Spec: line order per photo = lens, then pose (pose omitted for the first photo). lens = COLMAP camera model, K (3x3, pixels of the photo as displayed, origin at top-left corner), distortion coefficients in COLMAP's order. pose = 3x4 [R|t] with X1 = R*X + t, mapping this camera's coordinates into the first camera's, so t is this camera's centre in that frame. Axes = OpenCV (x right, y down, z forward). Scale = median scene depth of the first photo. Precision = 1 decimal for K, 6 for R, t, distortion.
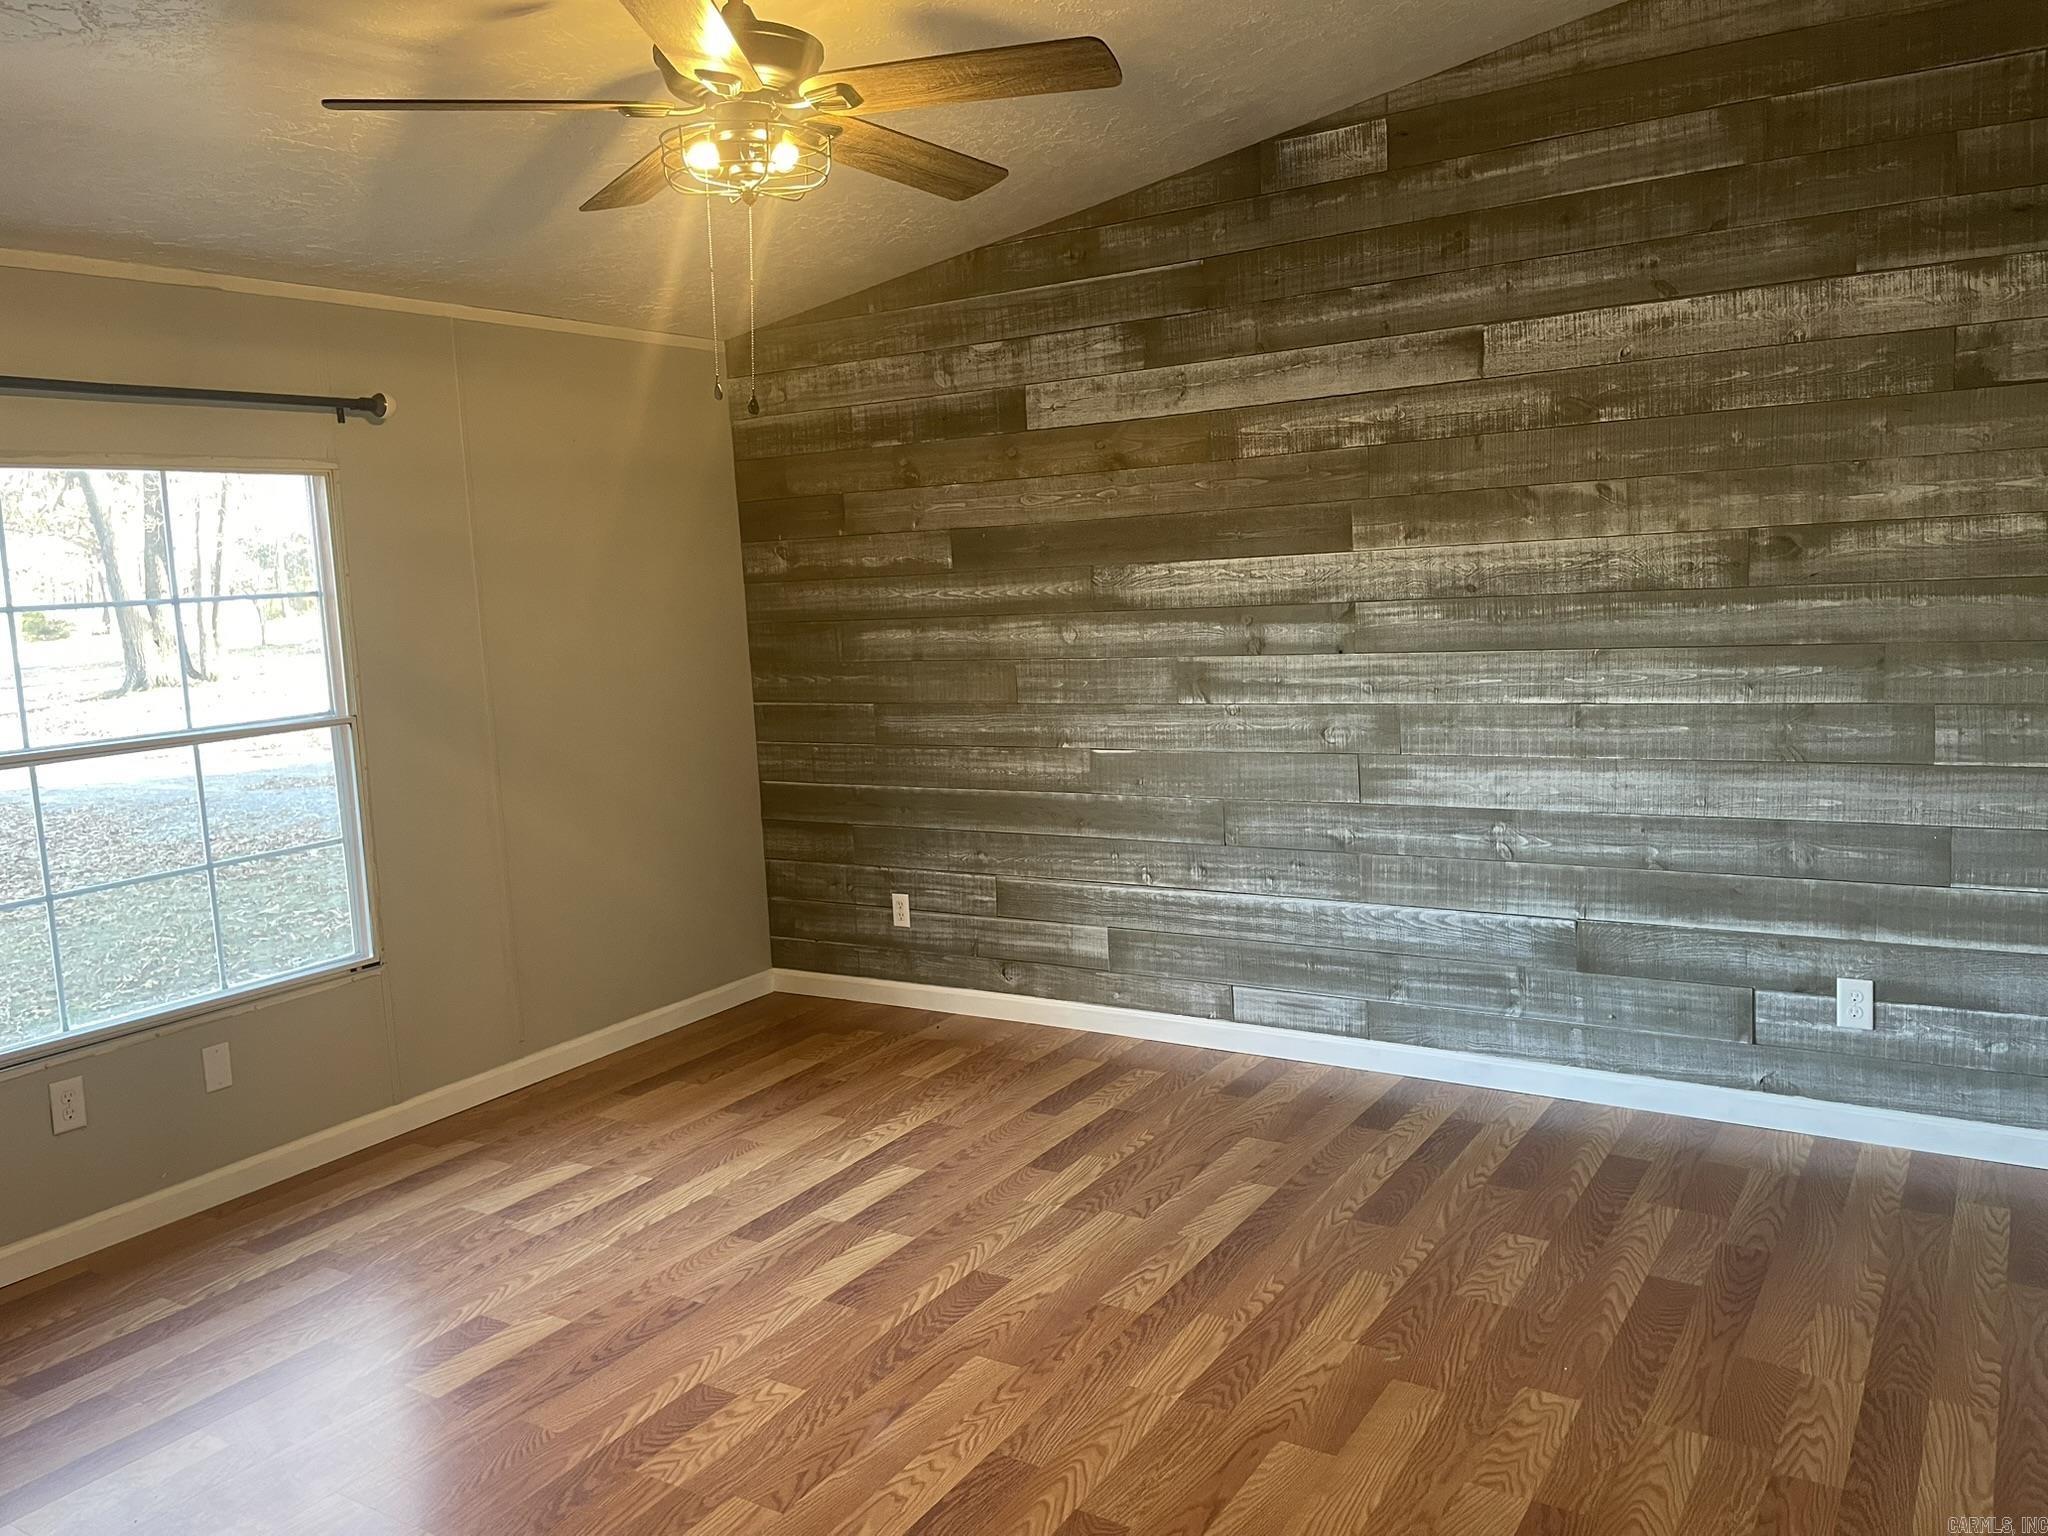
lens RADIAL K [[1568.1, 0, 1024.0], [0, 1568.1, 768.0], [0, 0, 1]] dist [0.090163, -0.142346]
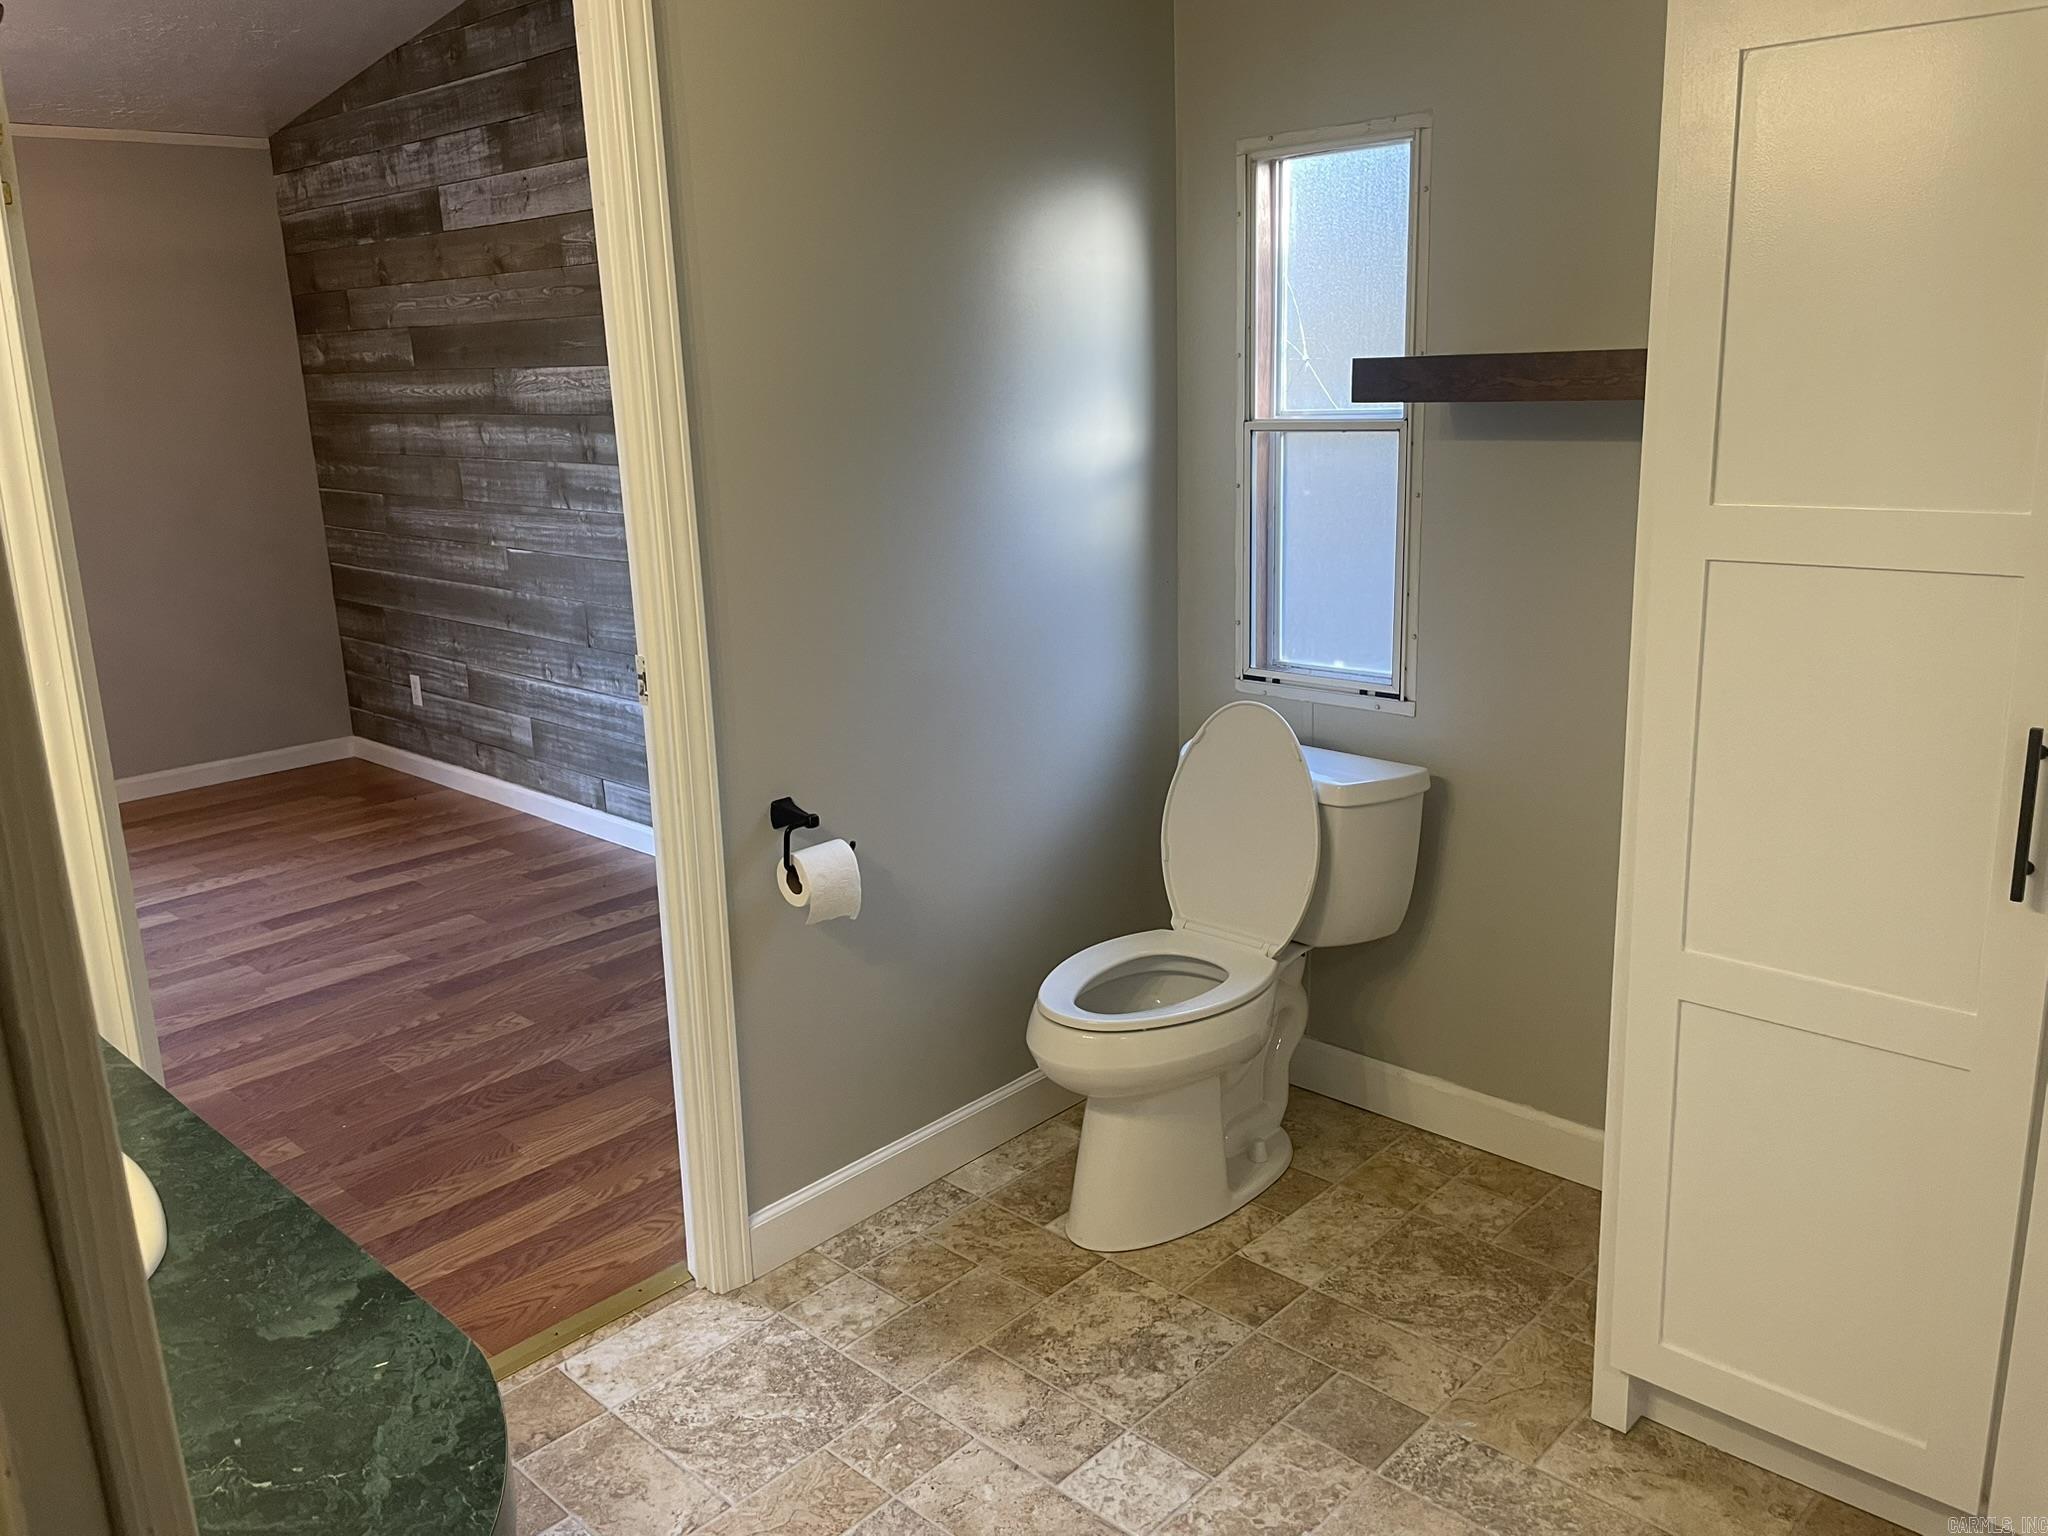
lens RADIAL K [[1568.1, 0, 1024.0], [0, 1568.1, 768.0], [0, 0, 1]] dist [0.090163, -0.142346]
pose [[0.981091, 0.072902, -0.179293, 0.589375], [-0.048680, 0.989516, 0.135970, -0.027385], [0.187326, -0.124670, 0.974354, 0.015401]]
